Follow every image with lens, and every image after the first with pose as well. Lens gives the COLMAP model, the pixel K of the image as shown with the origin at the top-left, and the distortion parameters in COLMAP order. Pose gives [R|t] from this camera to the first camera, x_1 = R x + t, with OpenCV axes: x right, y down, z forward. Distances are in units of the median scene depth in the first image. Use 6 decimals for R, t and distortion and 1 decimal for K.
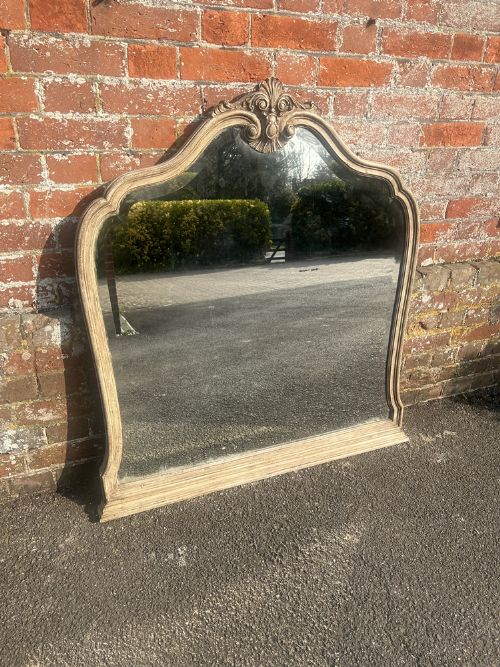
lens RADIAL K [[513.3, 0, 252.9], [0, 513.3, 330.4], [0, 0, 1]] dist [0.026460, -0.040649]
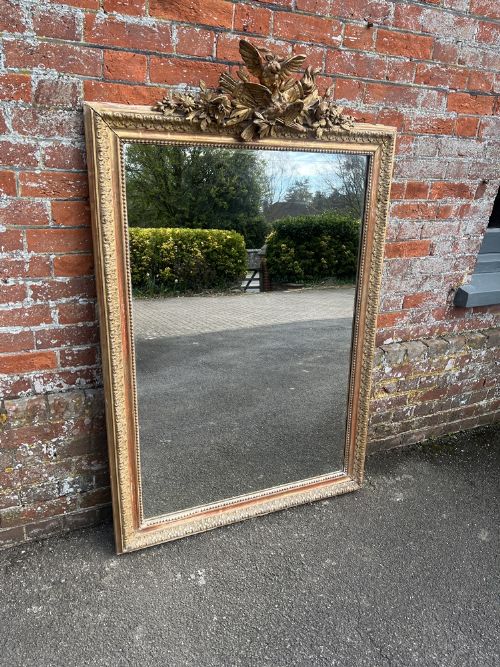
lens RADIAL K [[511.9, 0, 250.5], [0, 511.9, 332.3], [0, 0, 1]] dist [0.031325, -0.048524]
pose [[0.998602, 0.014403, 0.050855, -0.076443], [-0.011715, 0.998539, -0.052750, -0.092250], [-0.051541, 0.052081, 0.997312, -0.280645]]
